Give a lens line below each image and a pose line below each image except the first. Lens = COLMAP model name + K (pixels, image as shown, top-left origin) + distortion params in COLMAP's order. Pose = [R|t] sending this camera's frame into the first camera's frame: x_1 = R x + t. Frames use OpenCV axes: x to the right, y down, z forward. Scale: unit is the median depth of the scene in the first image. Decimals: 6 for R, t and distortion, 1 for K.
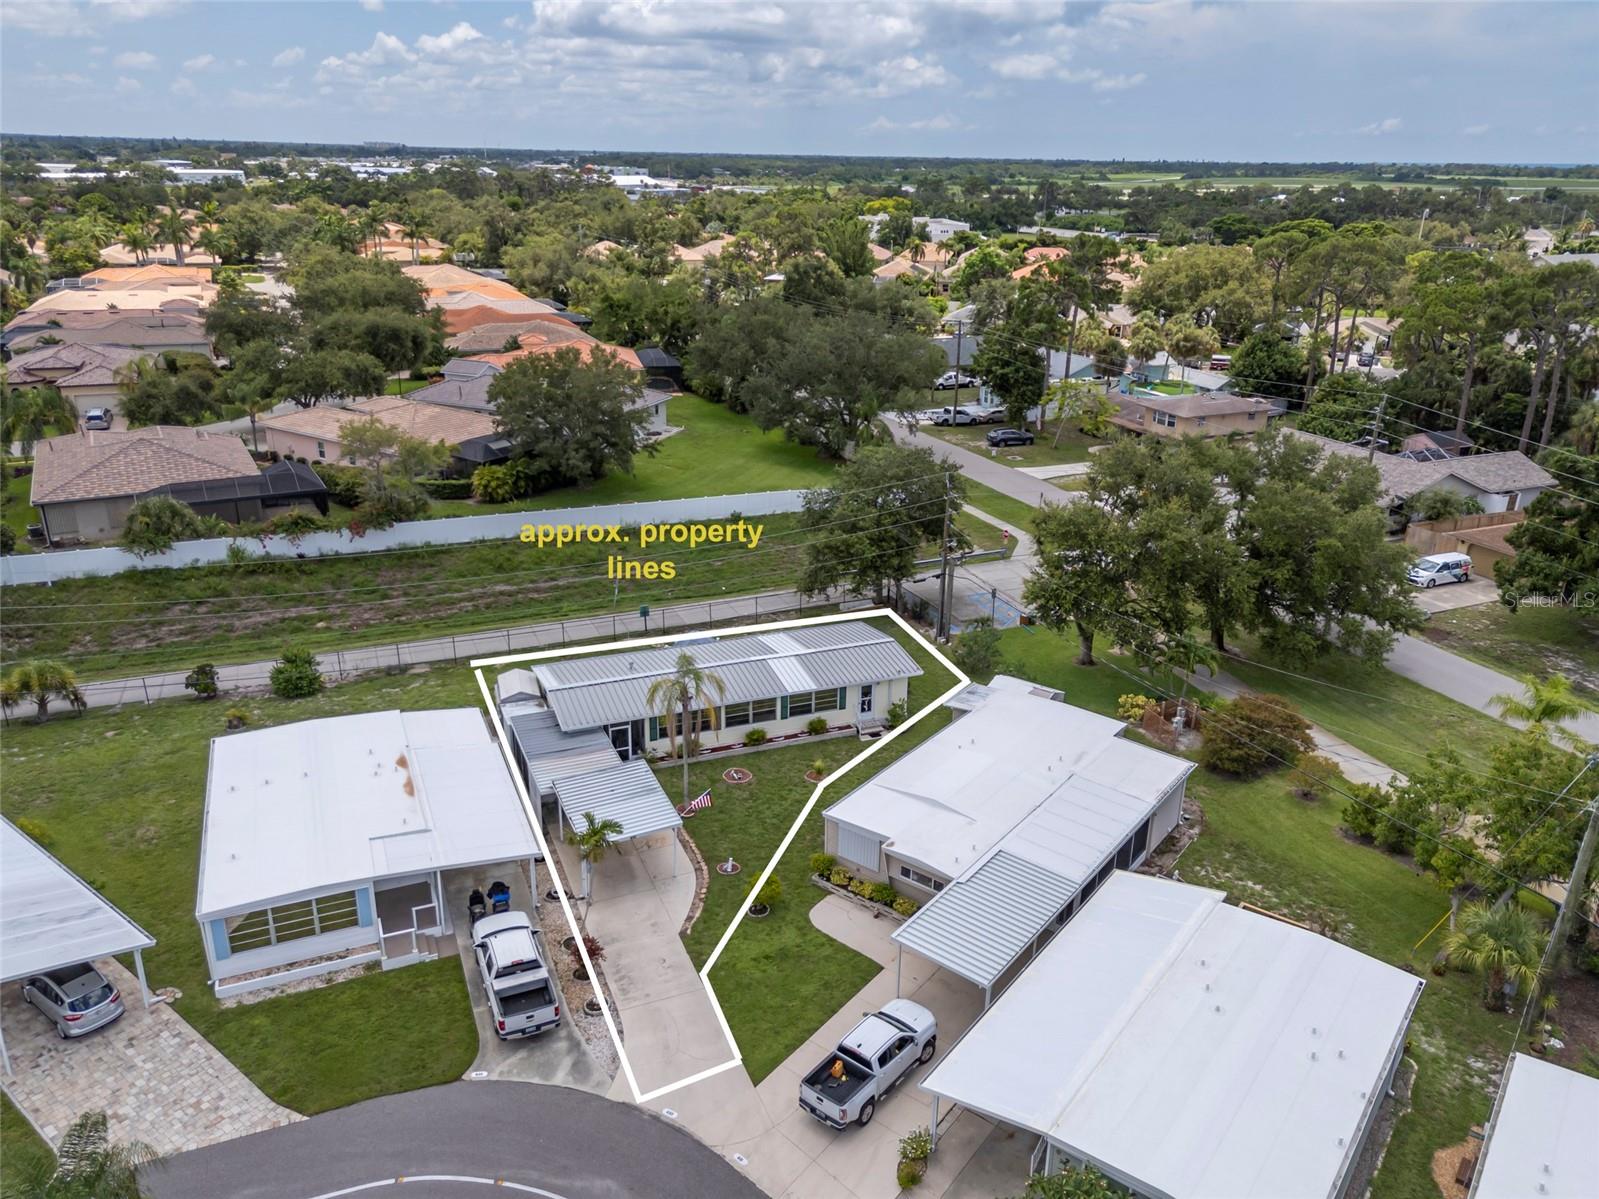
lens RADIAL K [[1163.5, 0, 800.8], [0, 1163.5, 593.3], [0, 0, 1]] dist [0.097706, -0.075579]
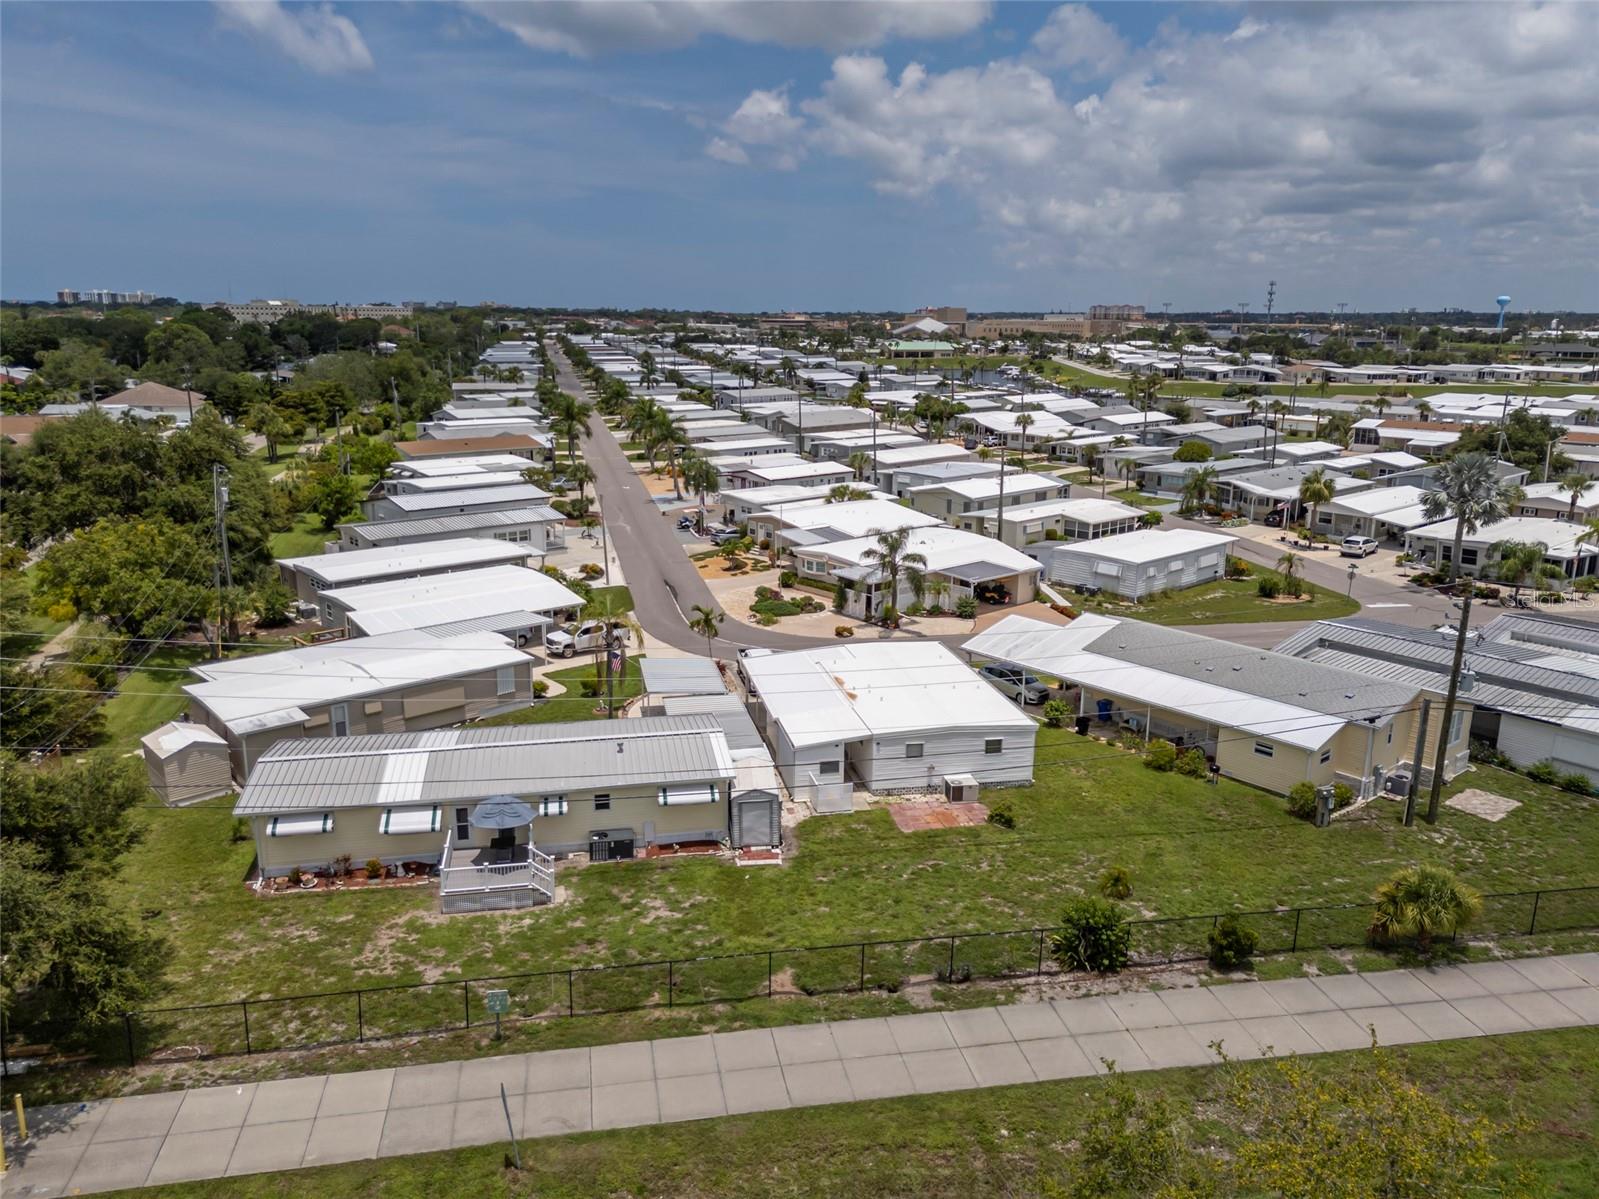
lens RADIAL K [[1167.1, 0, 799.5], [0, 1167.1, 599.5], [0, 0, 1]] dist [0.097720, -0.074232]
pose [[-0.980460, -0.068917, 0.184250, -0.431214], [0.046680, 0.828365, 0.558241, -0.498520], [-0.191099, 0.555934, -0.808962, 1.645398]]
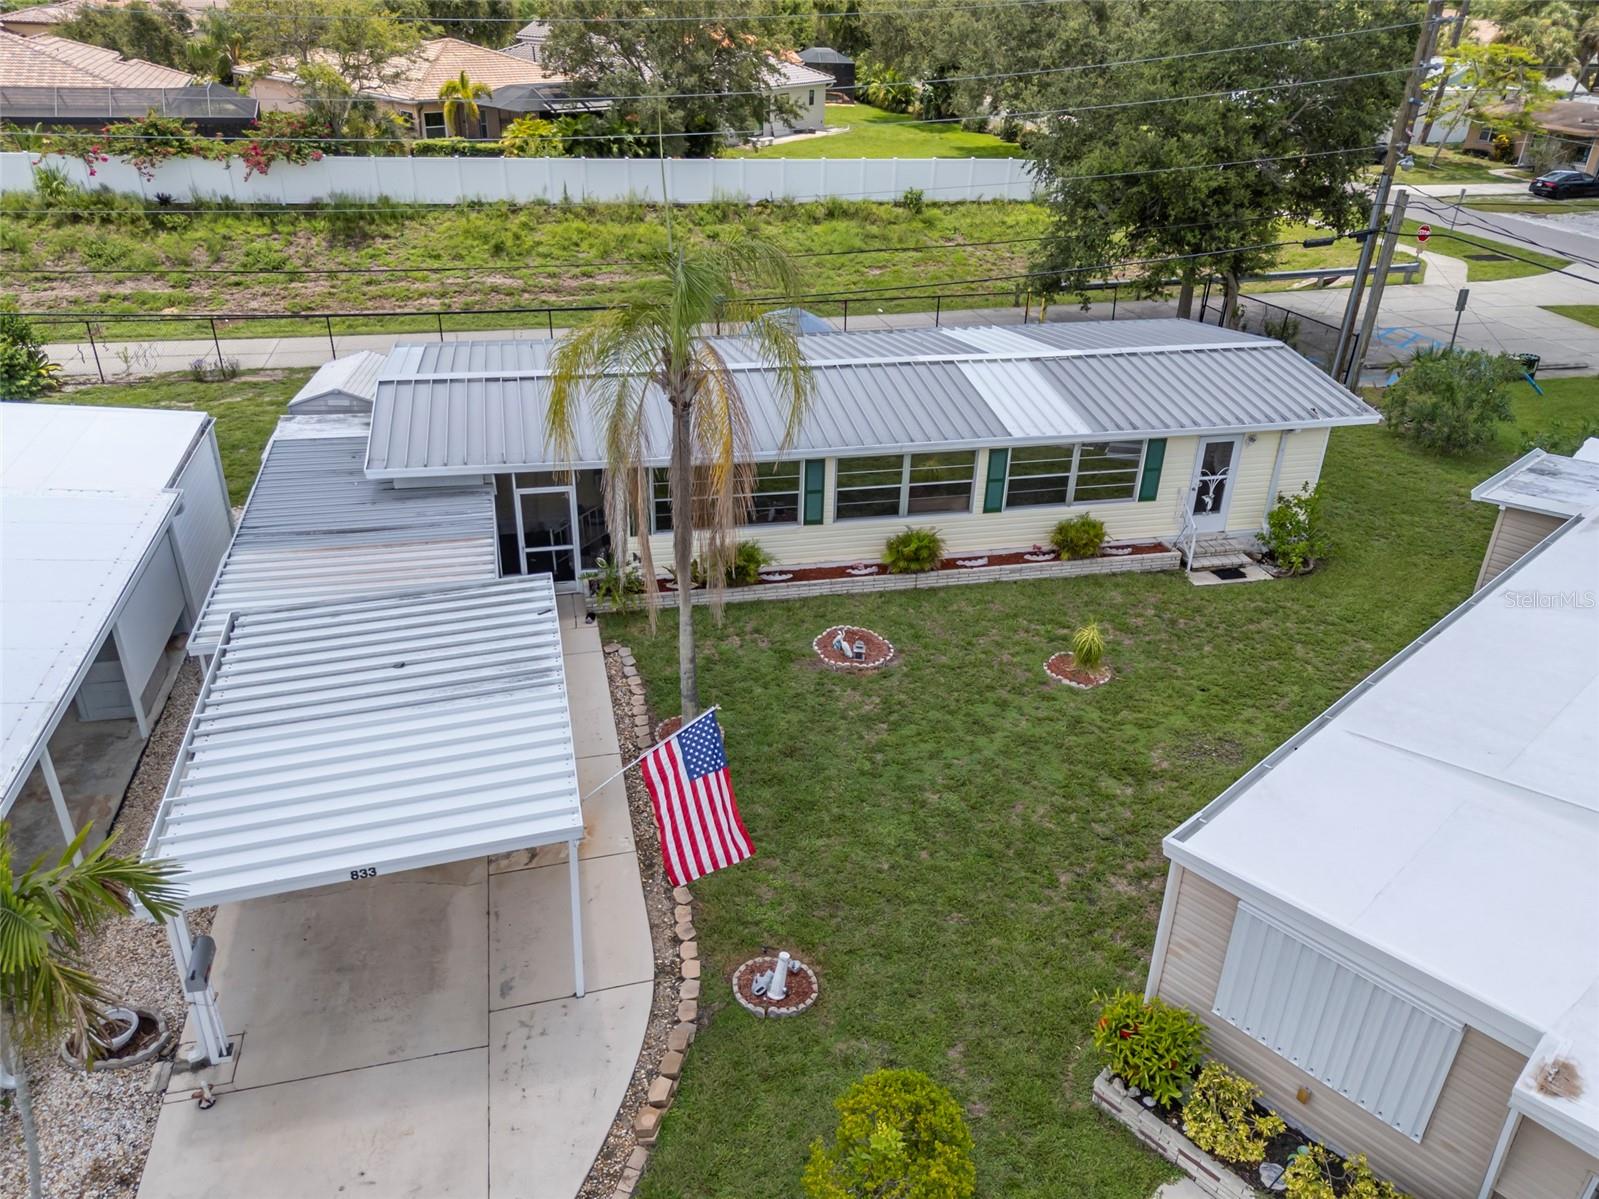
lens RADIAL K [[1163.5, 0, 800.8], [0, 1163.5, 593.3], [0, 0, 1]] dist [0.097706, -0.075579]
pose [[0.986760, 0.083645, -0.138955, -0.021294], [-0.066263, 0.989900, 0.125326, 0.092854], [0.148034, -0.114459, 0.982336, 0.626762]]
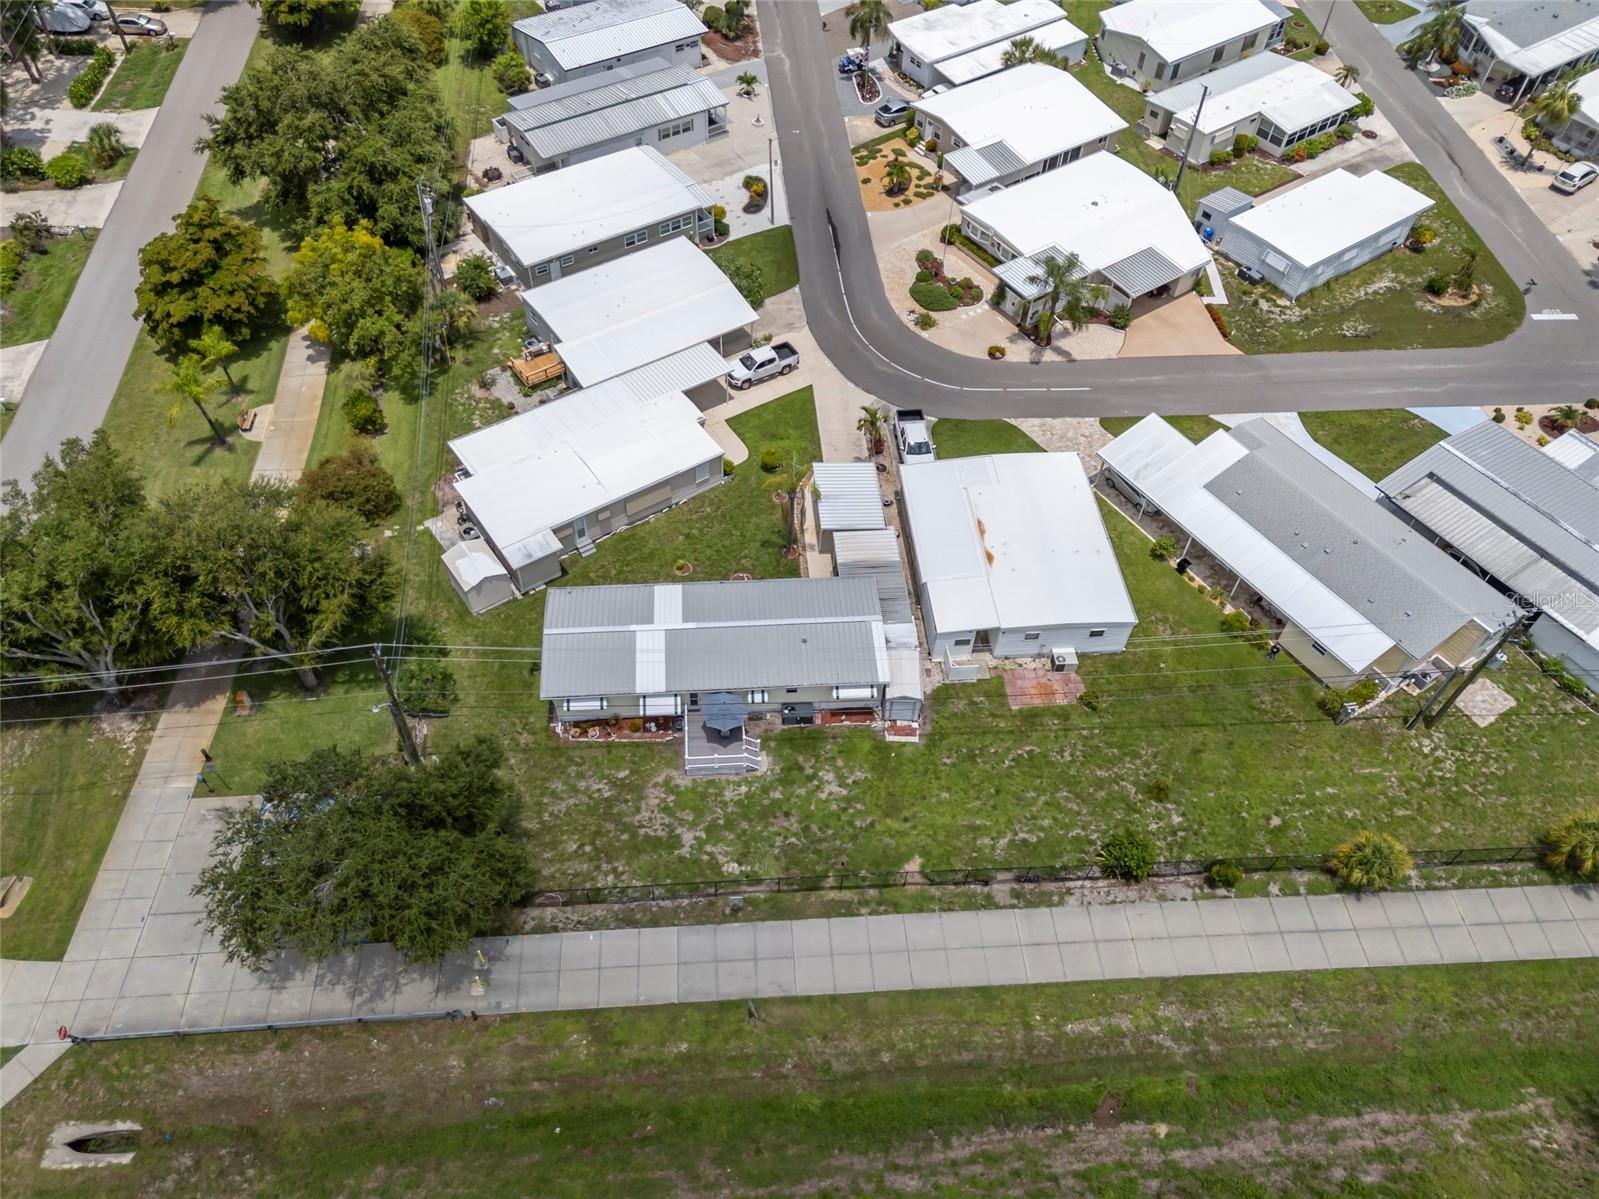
lens RADIAL K [[1163.5, 0, 800.8], [0, 1163.5, 593.3], [0, 0, 1]] dist [0.097706, -0.075579]
pose [[-0.949660, -0.267605, 0.162889, -0.318670], [0.065866, 0.337772, 0.938920, -1.000868], [-0.306279, 0.902384, -0.303143, 1.337154]]
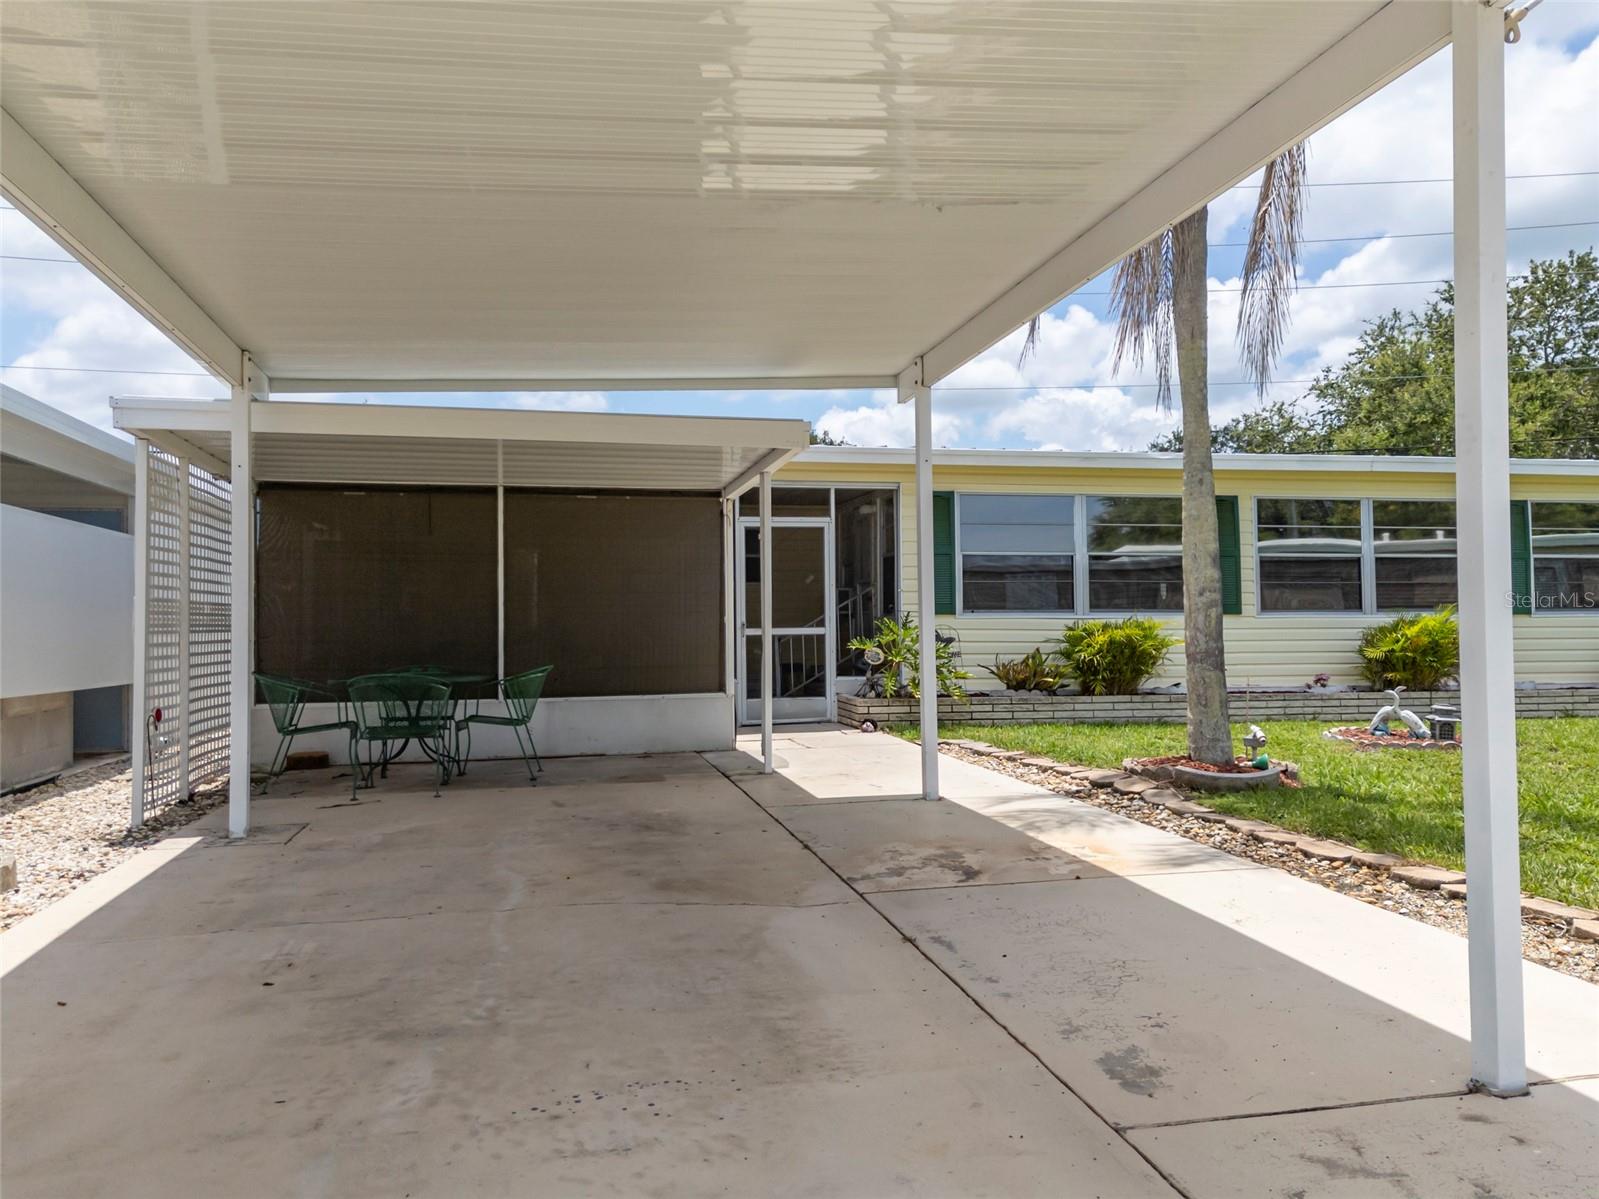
lens RADIAL K [[1206.8, 0, 799.5], [0, 1206.8, 599.5], [0, 0, 1]] dist [0.054606, -0.001147]
pose [[0.981355, -0.031939, -0.189532, -0.106205], [-0.041064, 0.928489, -0.369083, 0.202031], [0.187767, 0.369984, 0.909866, 0.776750]]
